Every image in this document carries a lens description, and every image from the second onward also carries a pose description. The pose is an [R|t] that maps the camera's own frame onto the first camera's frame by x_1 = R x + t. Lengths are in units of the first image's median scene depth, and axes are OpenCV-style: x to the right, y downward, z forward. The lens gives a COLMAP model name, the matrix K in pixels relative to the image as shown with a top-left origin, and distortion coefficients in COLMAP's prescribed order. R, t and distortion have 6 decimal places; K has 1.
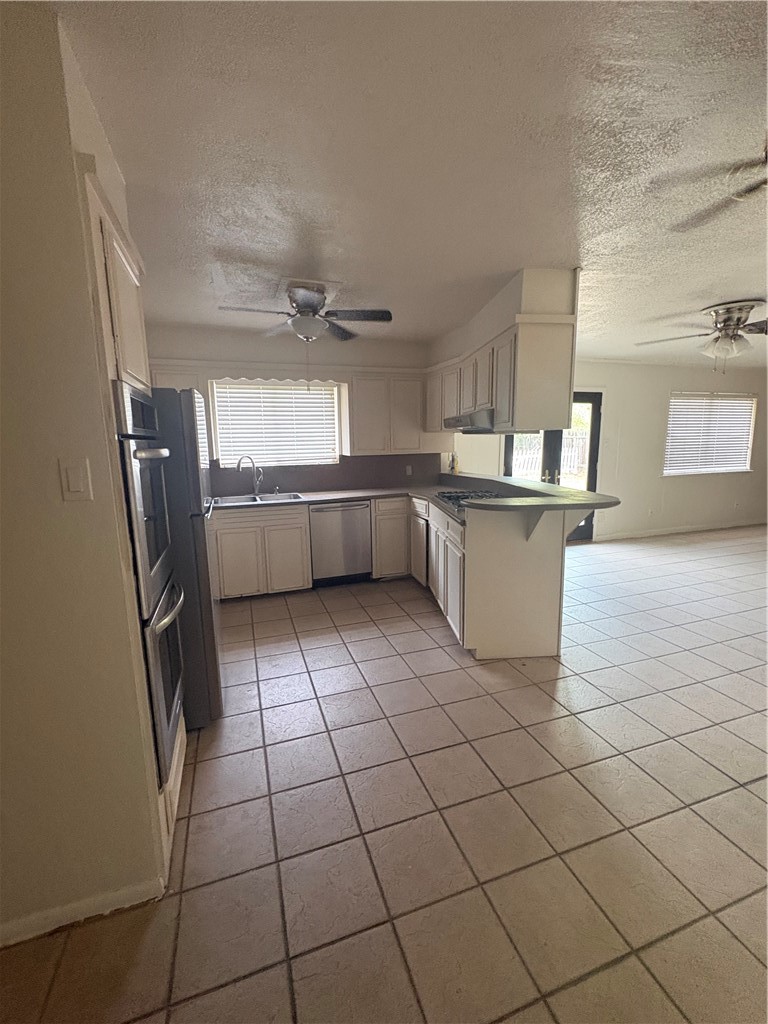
lens RADIAL K [[440.9, 0, 380.8], [0, 440.9, 516.0], [0, 0, 1]] dist [0.001125, 0.000336]
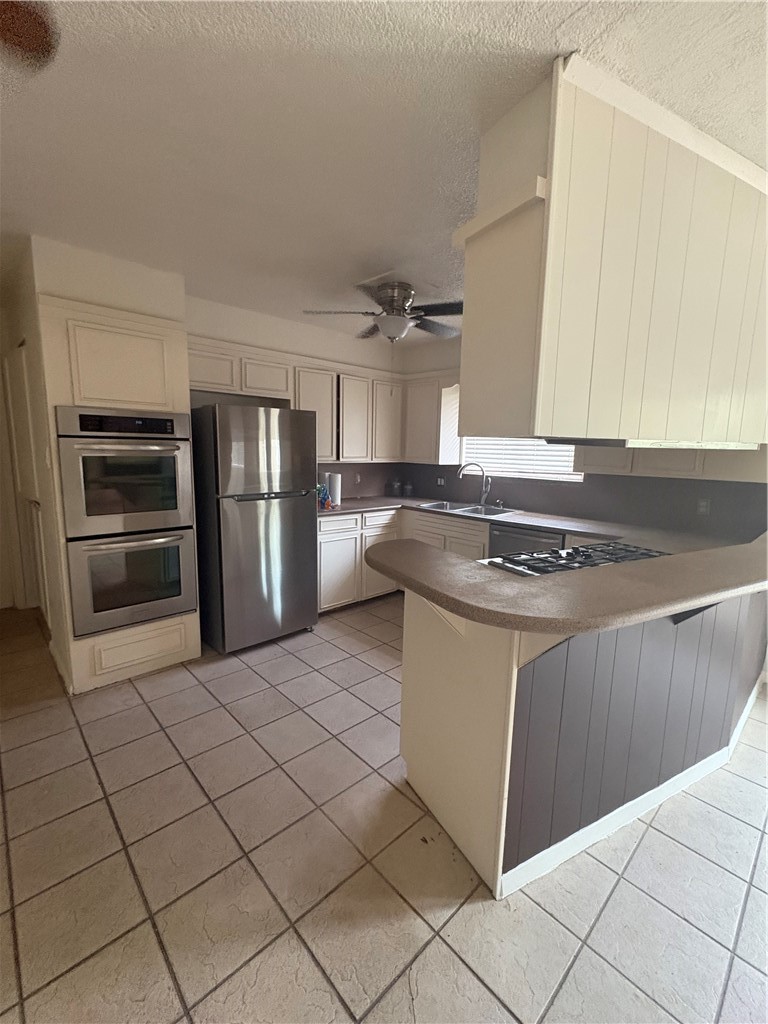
lens RADIAL K [[440.9, 0, 382.6], [0, 440.9, 511.1], [0, 0, 1]] dist [0.001125, 0.000336]
pose [[0.407998, 0.159941, -0.898864, 0.364697], [-0.184558, 0.978658, 0.090368, -0.062032], [0.894134, 0.129023, 0.428809, 0.311045]]
